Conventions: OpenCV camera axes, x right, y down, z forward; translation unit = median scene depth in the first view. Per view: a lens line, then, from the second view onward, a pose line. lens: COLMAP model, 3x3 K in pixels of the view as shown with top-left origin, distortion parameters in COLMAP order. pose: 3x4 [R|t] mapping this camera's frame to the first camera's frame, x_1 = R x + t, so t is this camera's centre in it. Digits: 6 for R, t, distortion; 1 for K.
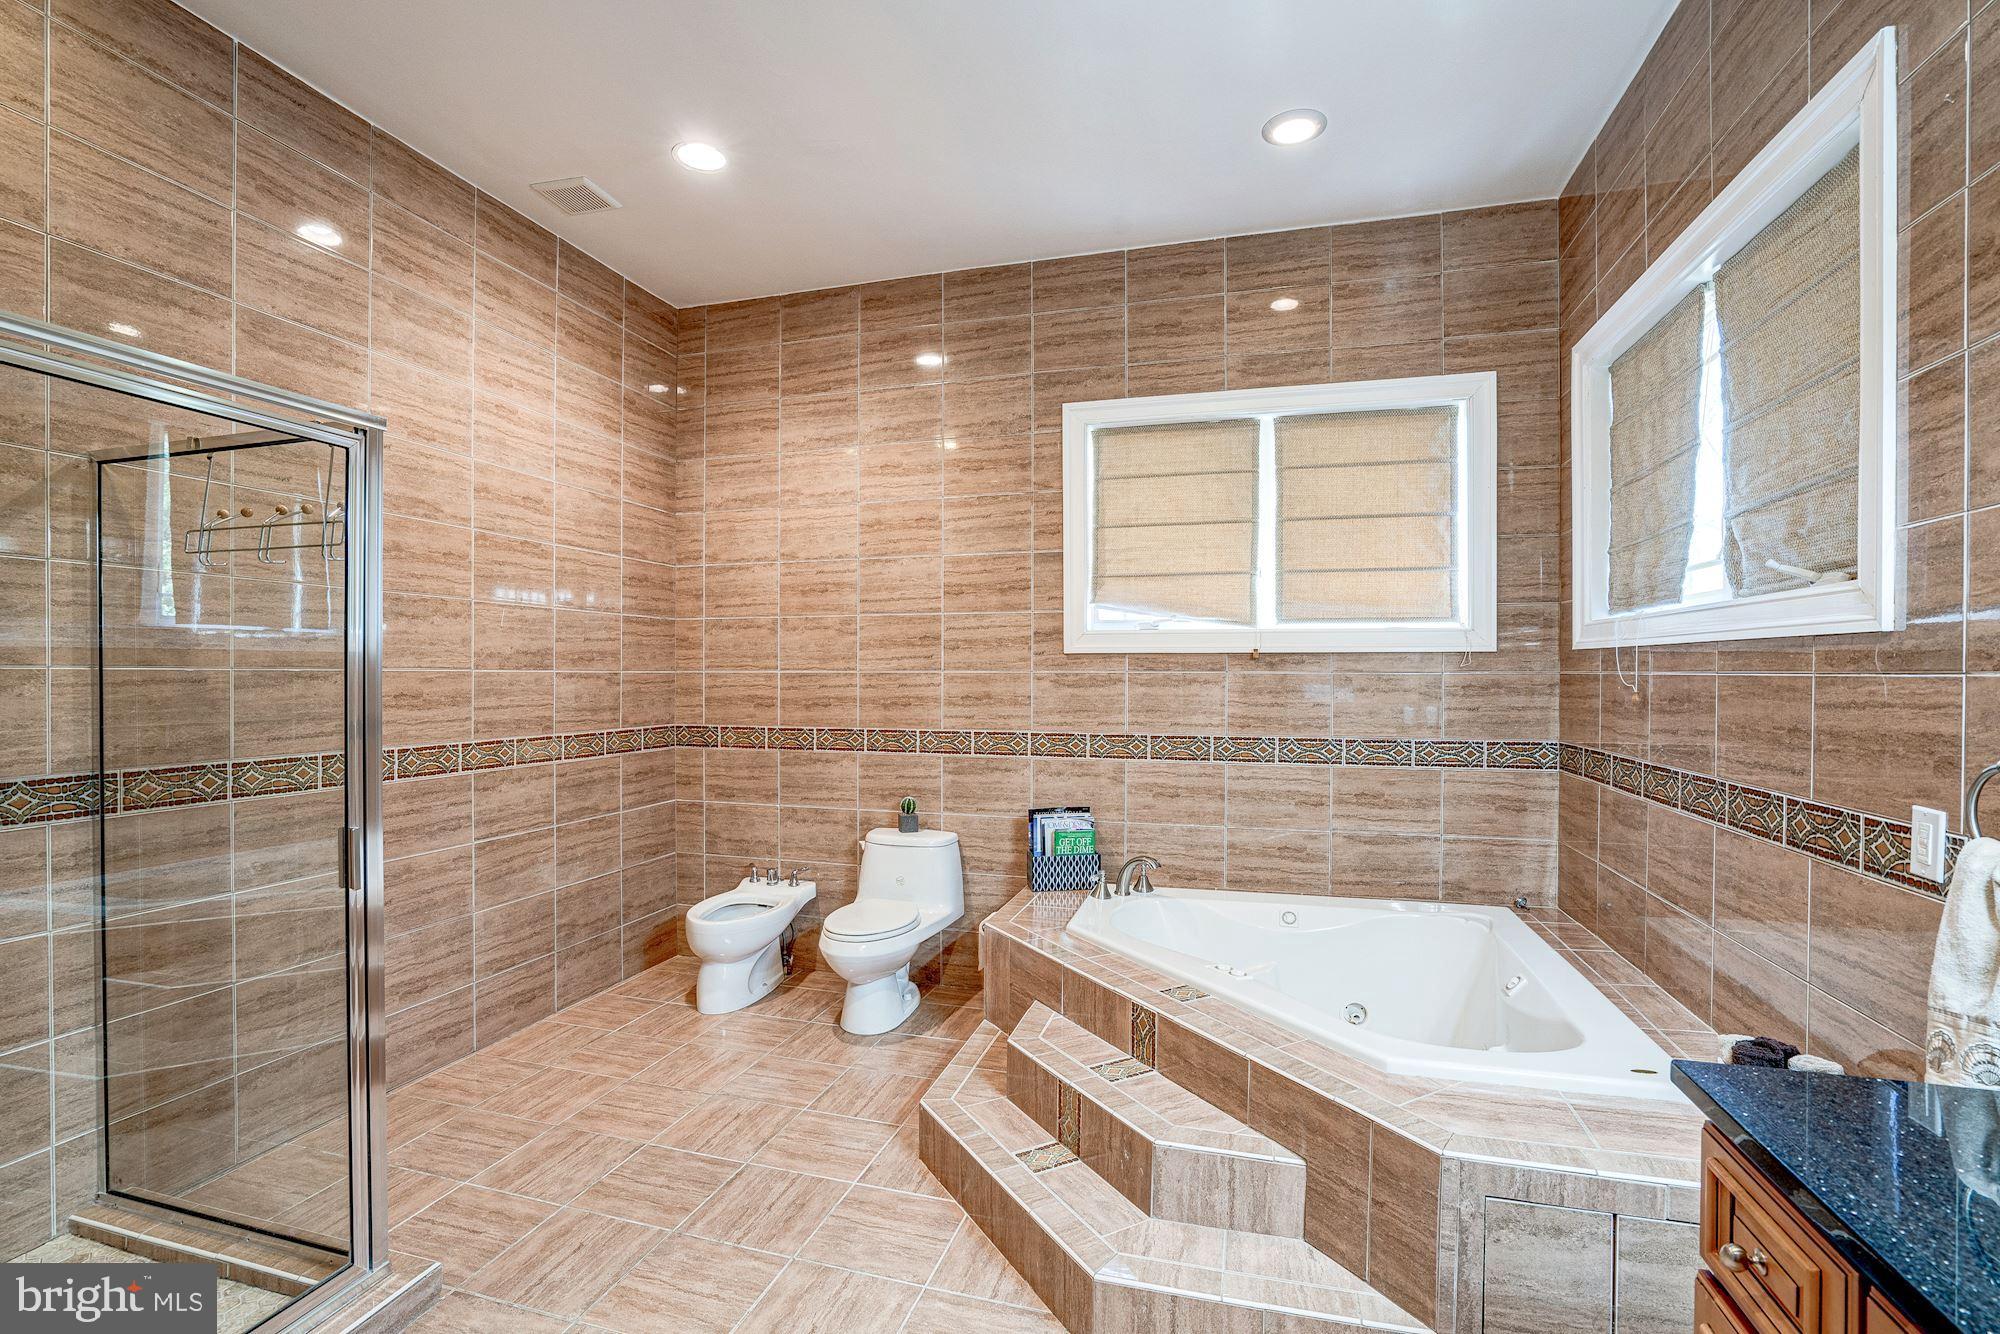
lens RADIAL K [[926.8, 0, 989.0], [0, 926.8, 671.3], [0, 0, 1]] dist [-0.039659, 0.011834]
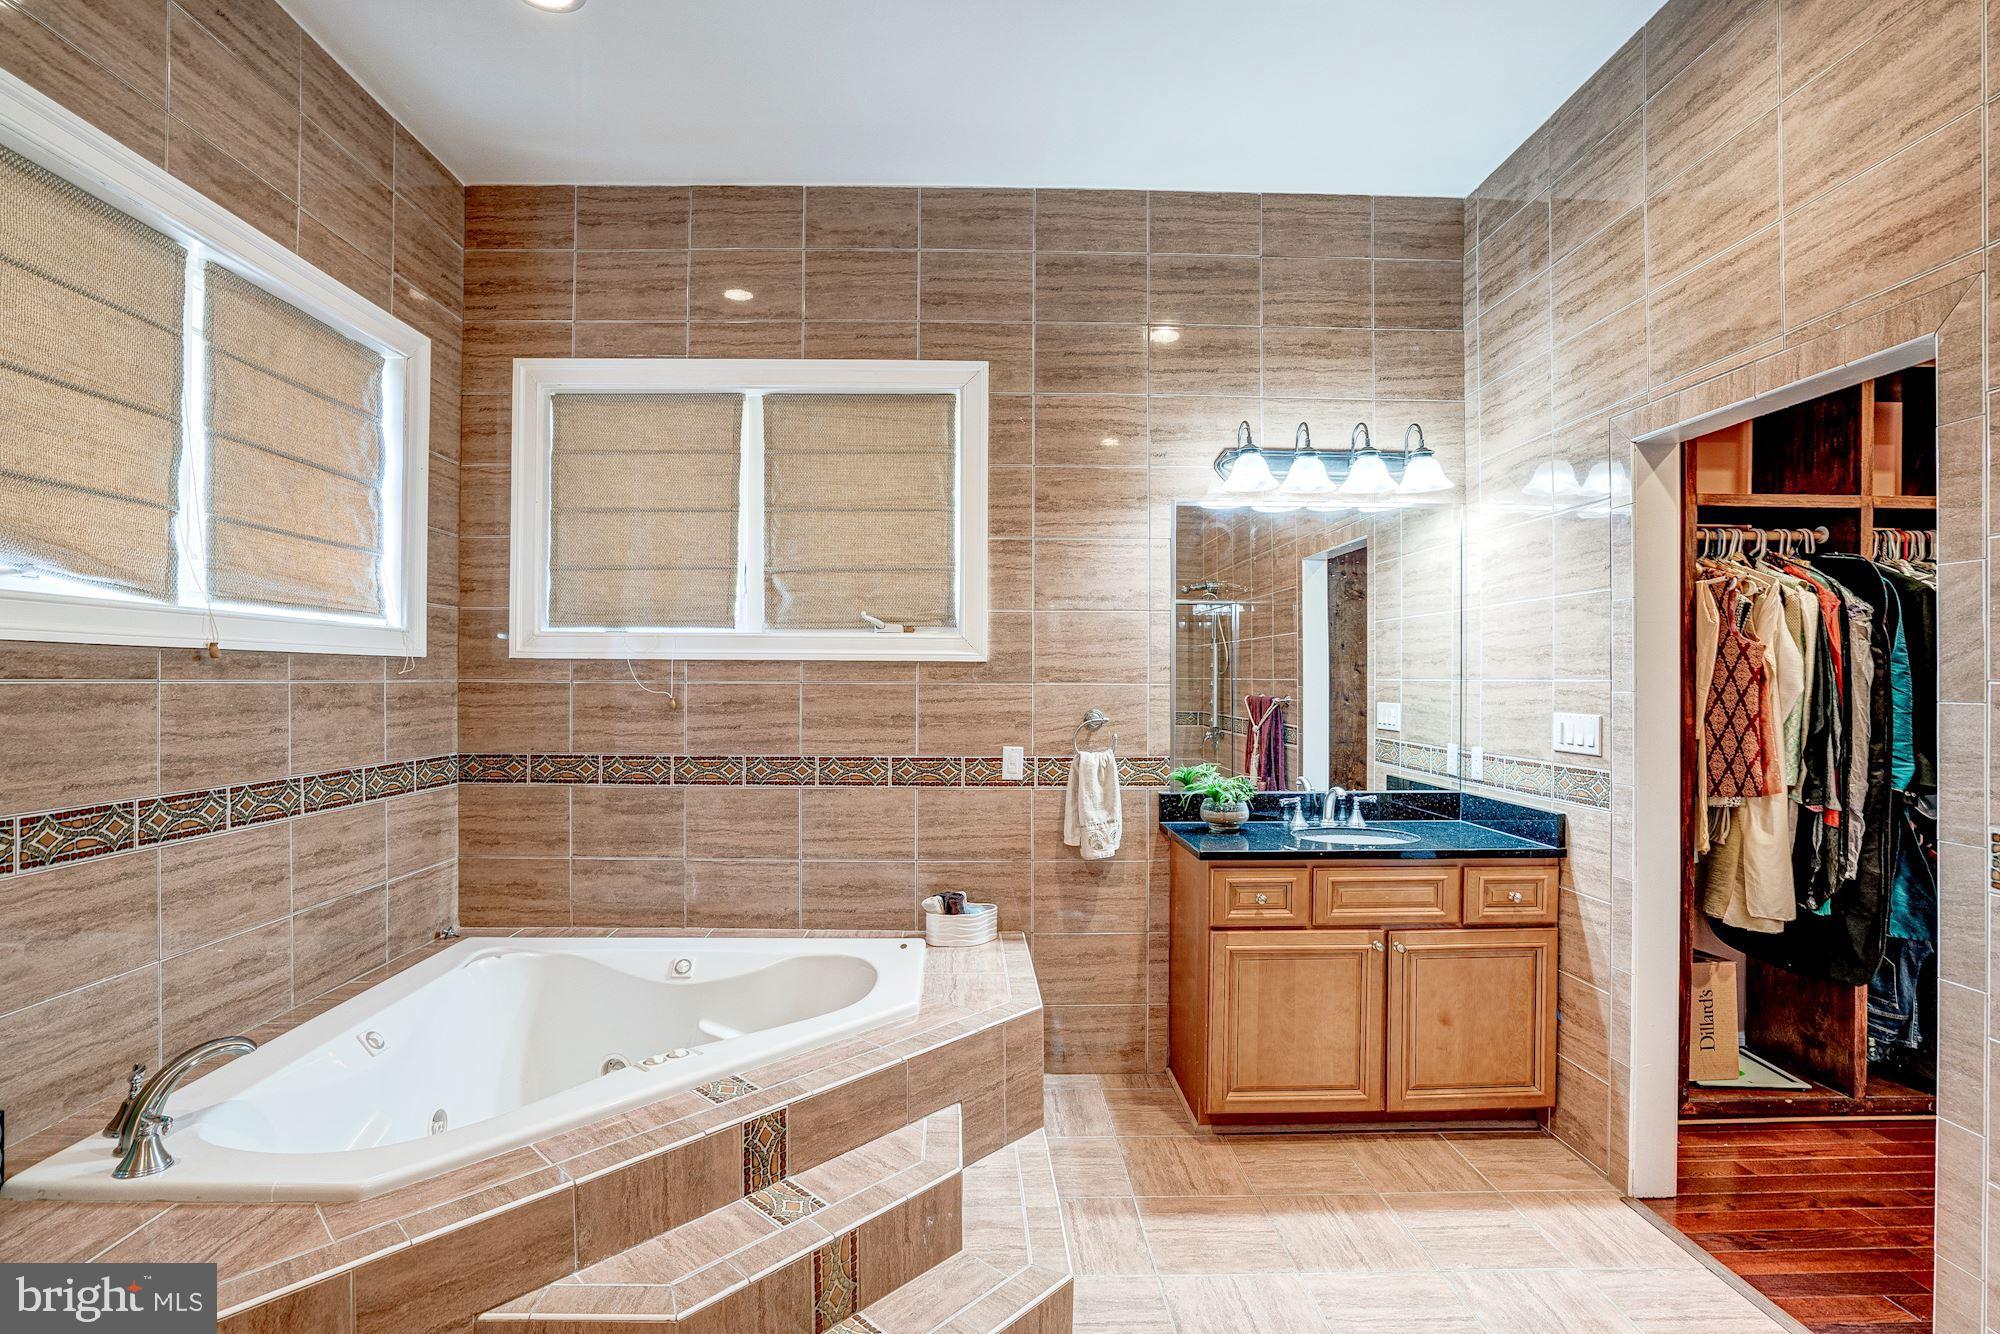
lens RADIAL K [[926.8, 0, 985.7], [0, 926.8, 677.7], [0, 0, 1]] dist [-0.039659, 0.011834]
pose [[-0.305562, -0.000563, 0.952172, -0.429799], [-0.004881, 0.999988, -0.000975, -0.003306], [-0.952160, -0.004946, -0.305561, 0.729643]]
